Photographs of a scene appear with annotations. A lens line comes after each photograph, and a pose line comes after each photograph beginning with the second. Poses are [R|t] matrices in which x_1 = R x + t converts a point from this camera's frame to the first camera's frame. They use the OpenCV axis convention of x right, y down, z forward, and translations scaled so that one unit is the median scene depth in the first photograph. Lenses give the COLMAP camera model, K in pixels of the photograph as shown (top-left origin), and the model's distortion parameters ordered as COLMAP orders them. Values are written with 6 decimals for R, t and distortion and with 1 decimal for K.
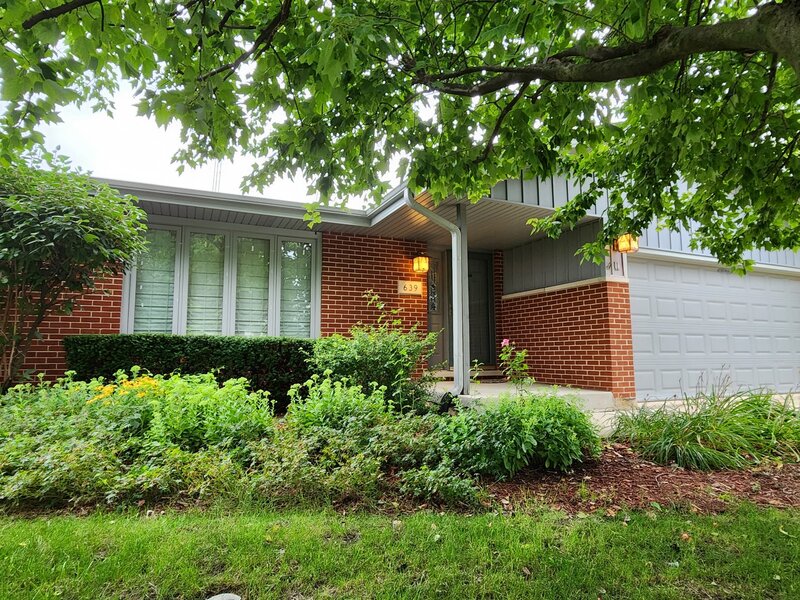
lens RADIAL K [[473.6, 0, 400.0], [0, 473.6, 300.0], [0, 0, 1]] dist [-0.002310, -0.002589]
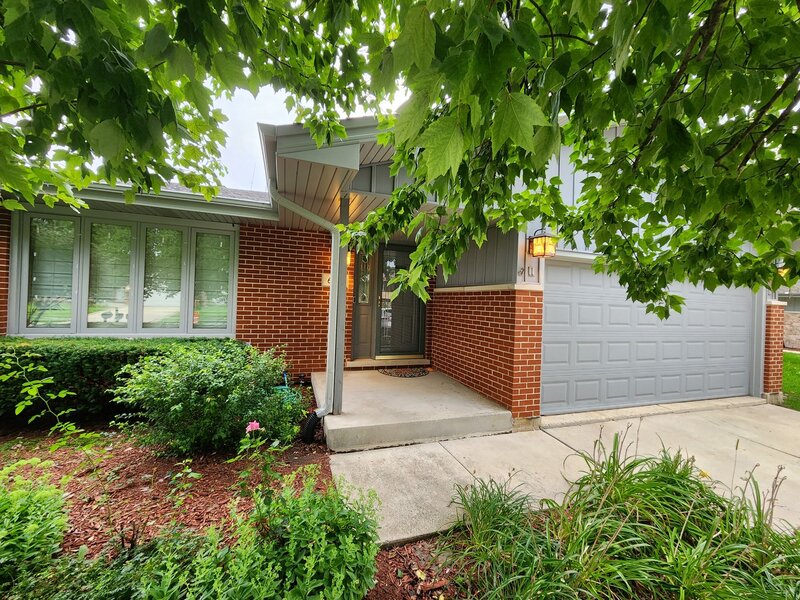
lens RADIAL K [[340.2, 0, 400.0], [0, 340.2, 300.0], [0, 0, 1]] dist [-0.000577, 0.000326]
pose [[0.996859, 0.038667, -0.069123, 0.269087], [-0.031493, 0.994284, 0.102020, -0.080482], [0.072673, -0.099523, 0.992378, 0.349261]]
